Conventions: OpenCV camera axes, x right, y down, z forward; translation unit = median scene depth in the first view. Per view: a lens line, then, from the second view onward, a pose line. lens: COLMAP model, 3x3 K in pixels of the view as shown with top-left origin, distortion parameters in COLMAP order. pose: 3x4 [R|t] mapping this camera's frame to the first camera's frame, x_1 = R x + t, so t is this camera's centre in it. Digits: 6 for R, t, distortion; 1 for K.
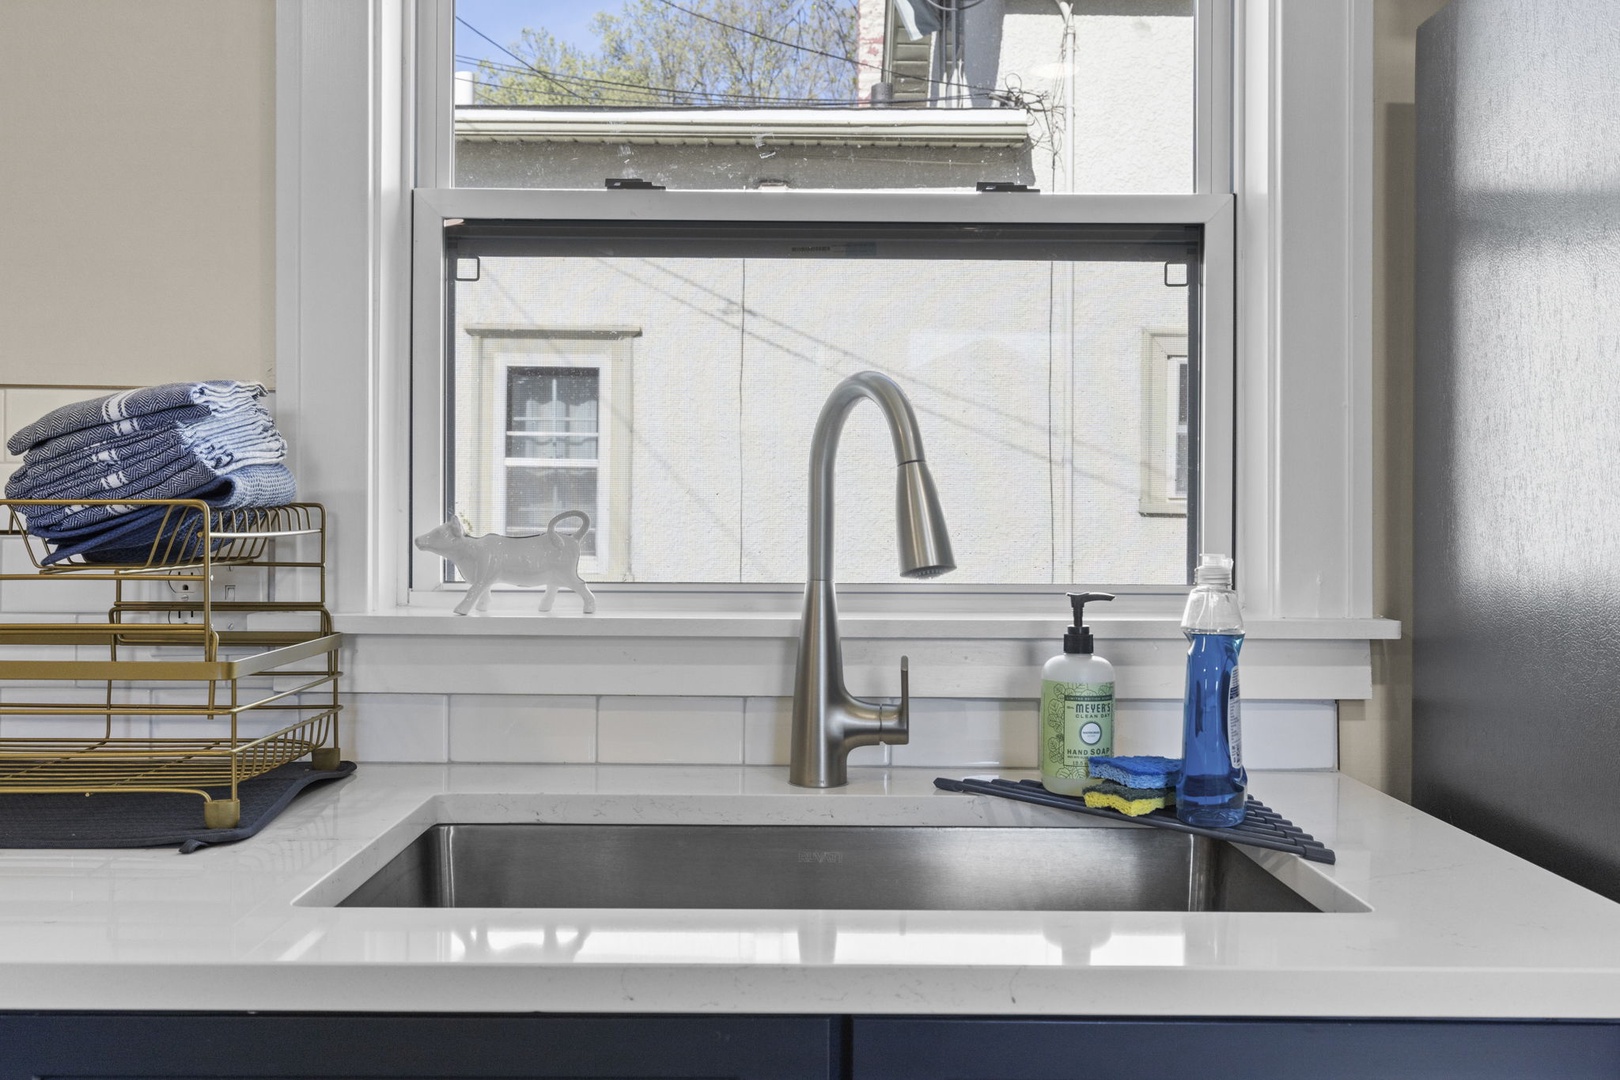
lens RADIAL K [[1467.7, 0, 808.0], [0, 1467.7, 529.3], [0, 0, 1]] dist [-0.015737, -0.007801]
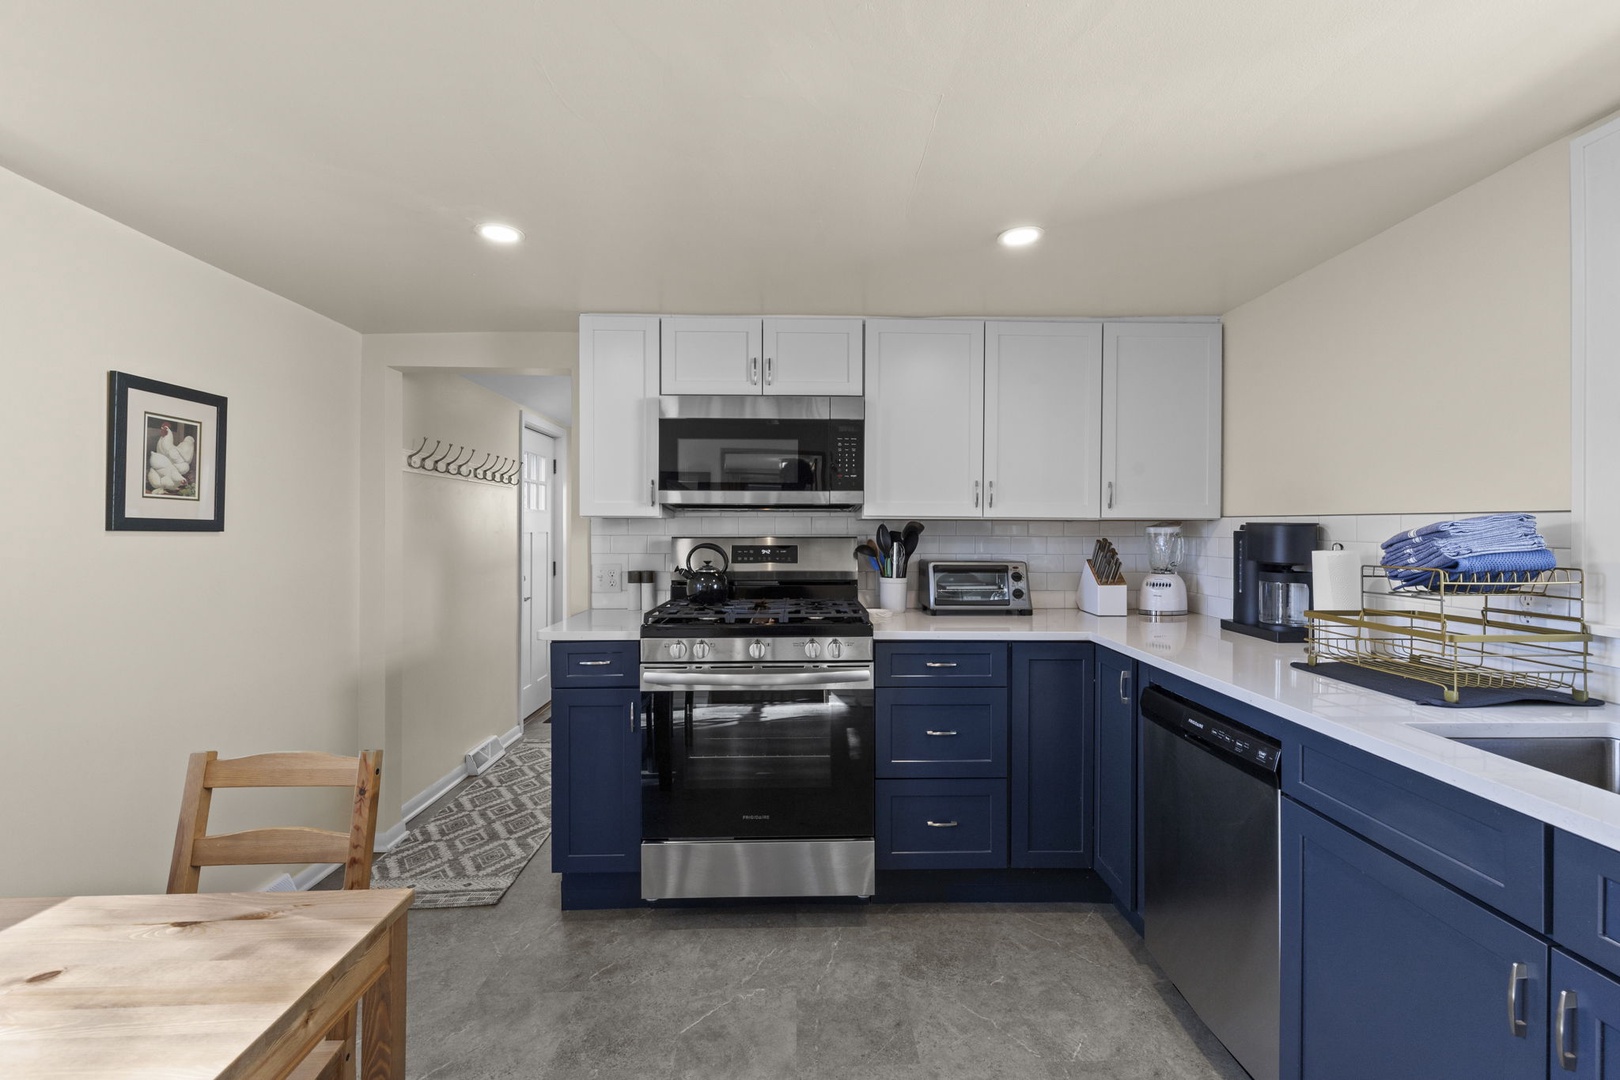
lens RADIAL K [[730.7, 0, 816.7], [0, 730.7, 534.6], [0, 0, 1]] dist [0.010831, -0.001019]
pose [[0.002874, 0.000793, -0.999996, 0.710430], [-0.006040, 0.999981, 0.000776, -0.062065], [0.999978, 0.006037, 0.002879, -0.068155]]
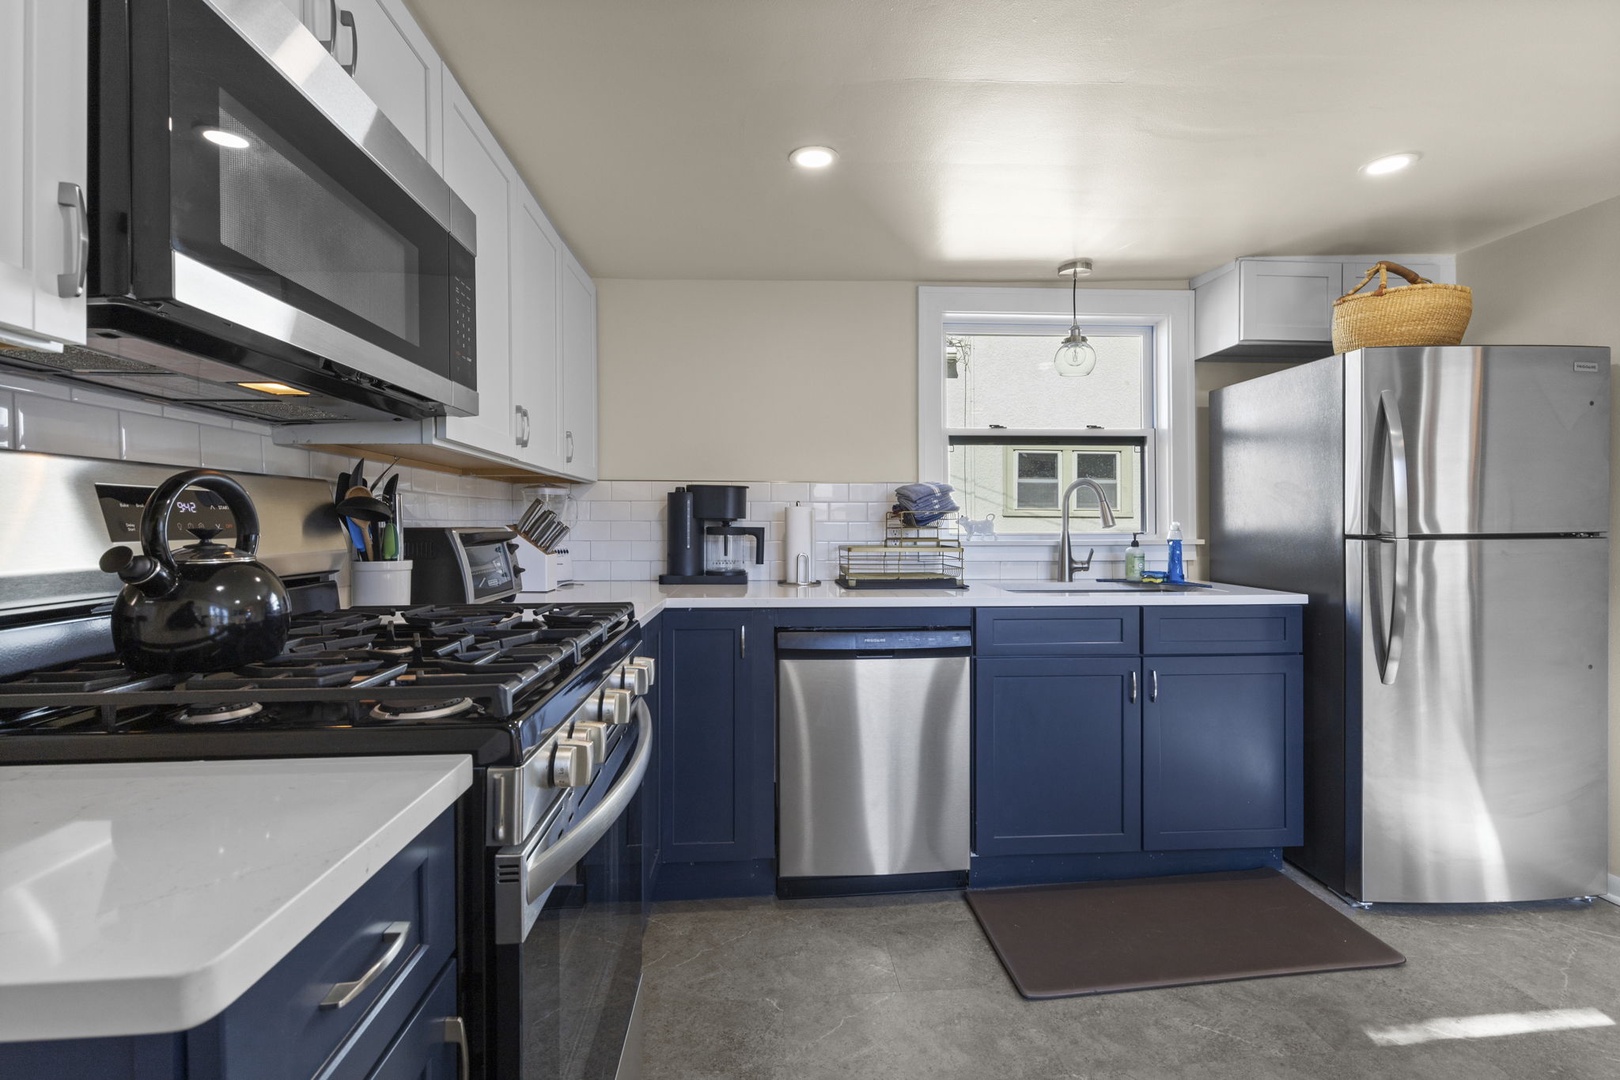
lens RADIAL K [[730.7, 0, 811.7], [0, 730.7, 536.0], [0, 0, 1]] dist [0.010831, -0.001019]
pose [[0.998731, -0.011016, 0.049144, -0.790202], [0.010384, 0.999860, 0.013092, 0.016587], [-0.049281, -0.012565, 0.998706, -0.968810]]
